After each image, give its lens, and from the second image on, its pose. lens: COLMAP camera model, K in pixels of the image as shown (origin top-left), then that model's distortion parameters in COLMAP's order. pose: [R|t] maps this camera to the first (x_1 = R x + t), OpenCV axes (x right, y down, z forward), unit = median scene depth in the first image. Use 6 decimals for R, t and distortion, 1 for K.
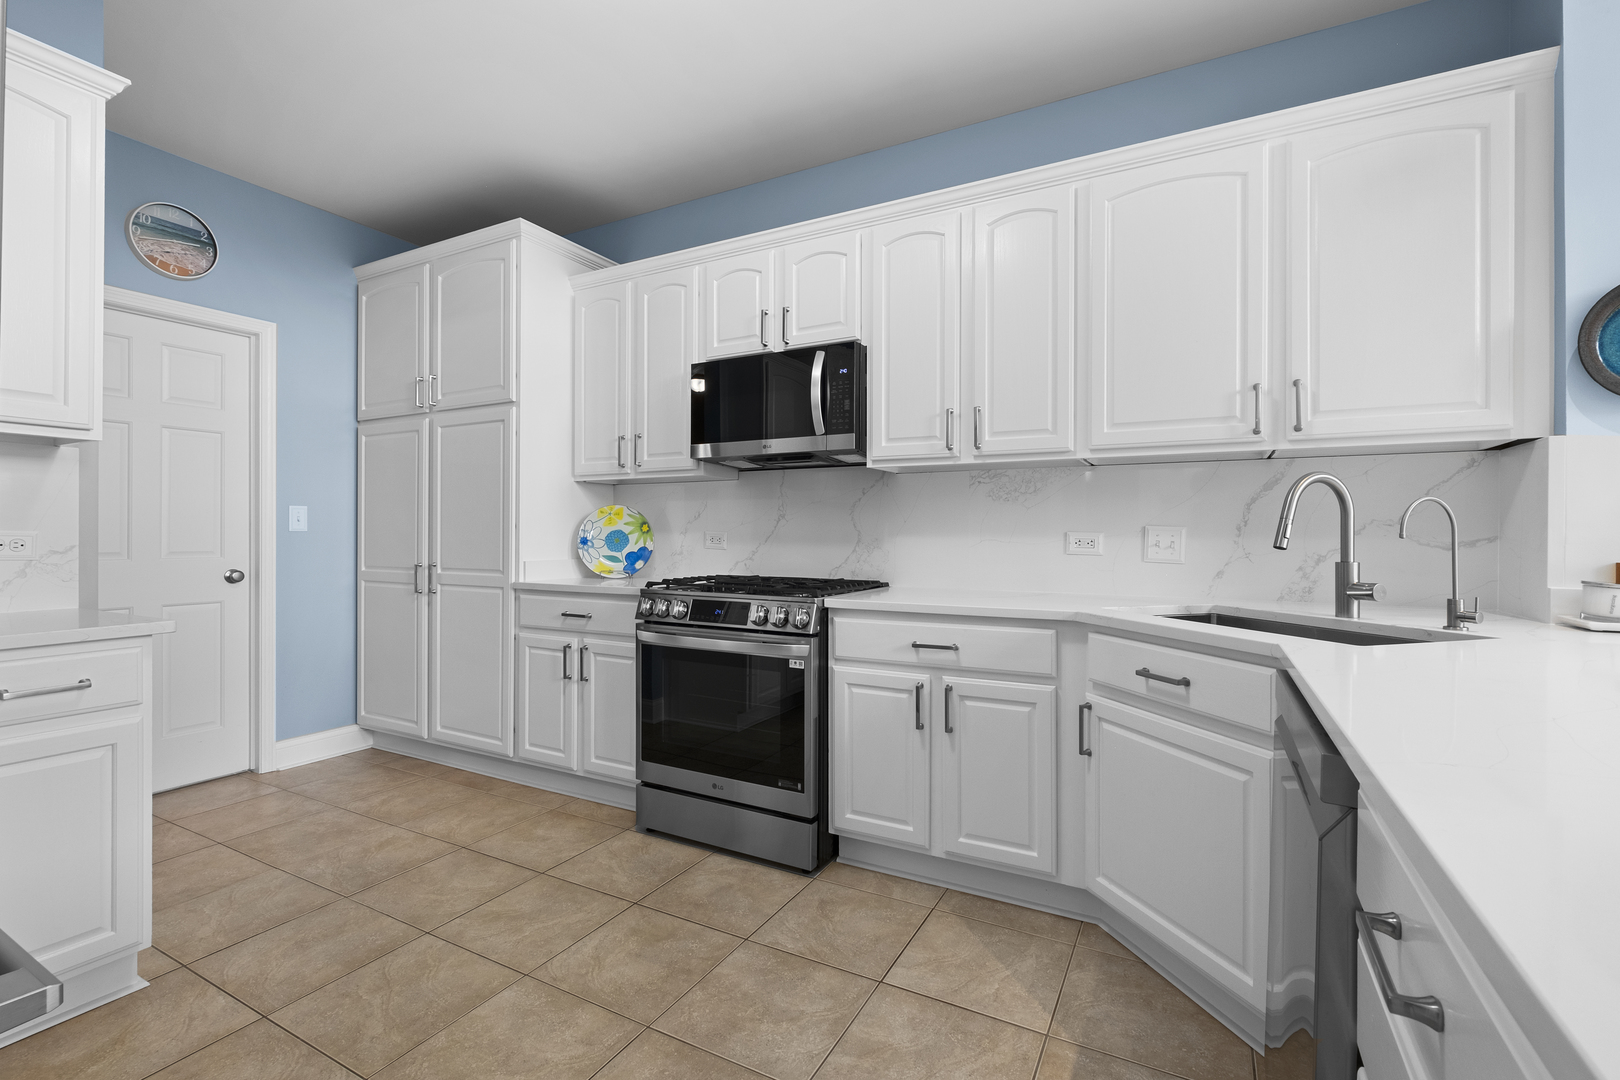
lens RADIAL K [[710.9, 0, 816.0], [0, 710.9, 534.9], [0, 0, 1]] dist [-0.004645, -0.000153]
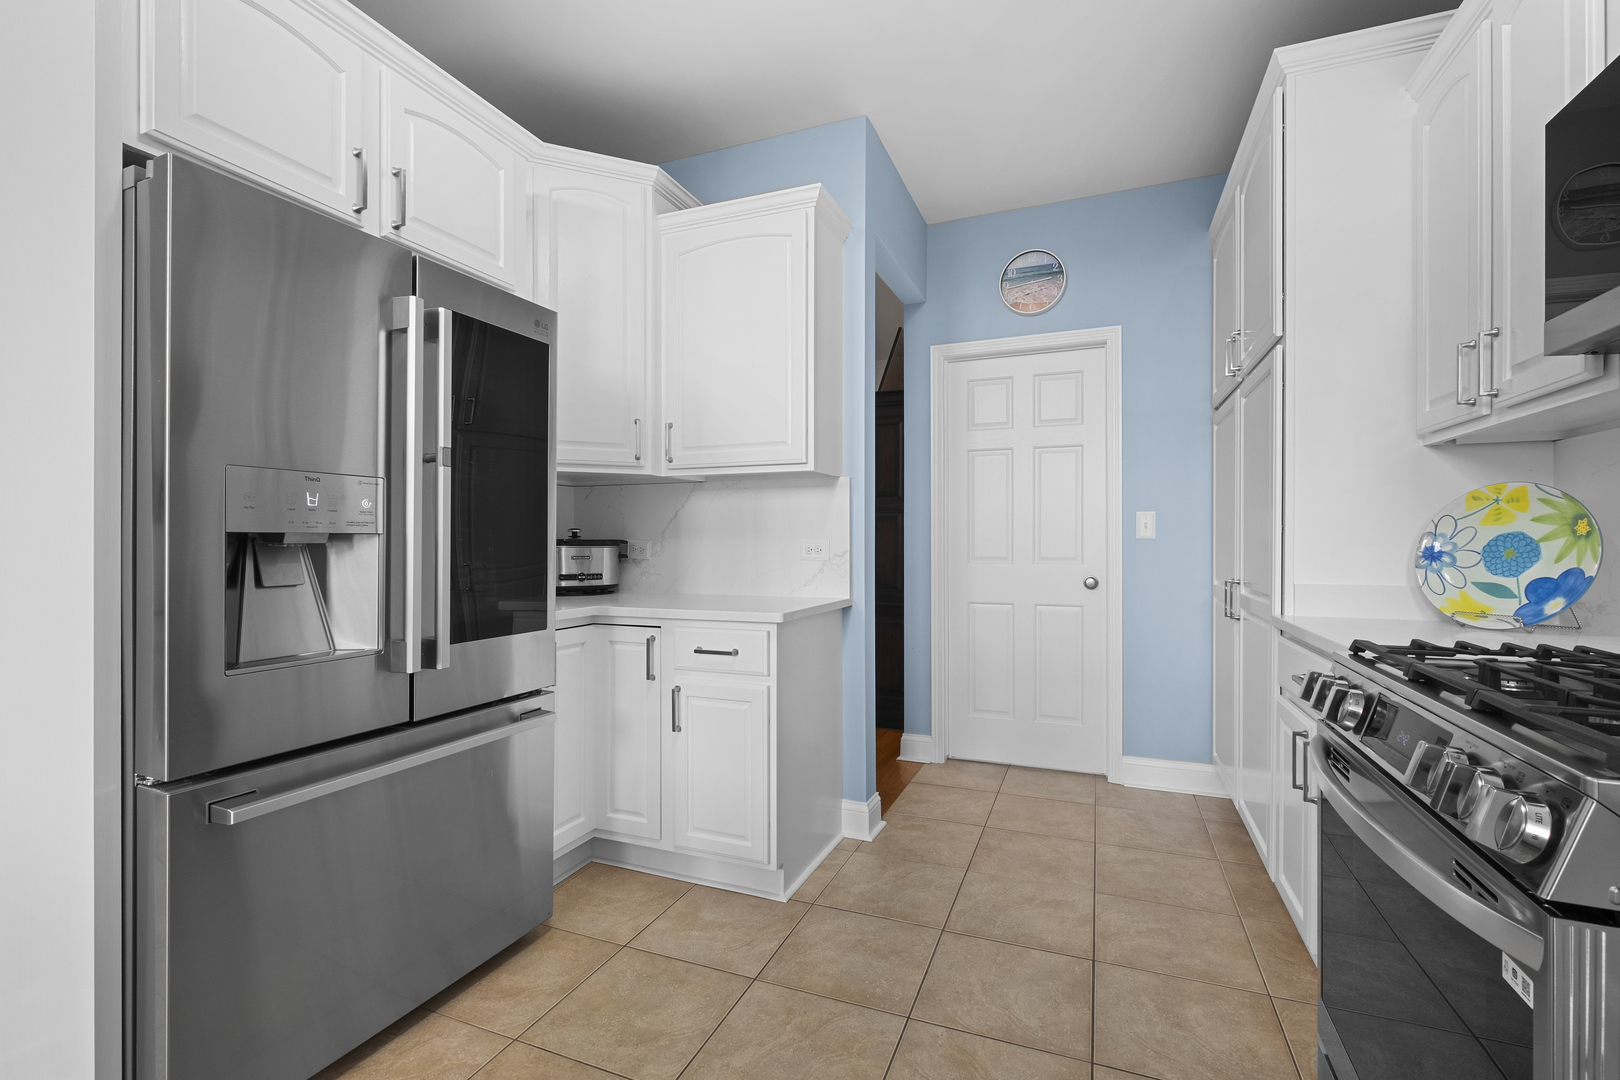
lens RADIAL K [[710.9, 0, 813.0], [0, 710.9, 543.8], [0, 0, 1]] dist [-0.004645, -0.000153]
pose [[0.110084, 0.001183, -0.993922, 0.164458], [0.000460, 0.999999, 0.001241, 0.000211], [0.993922, -0.000593, 0.110084, 0.482135]]
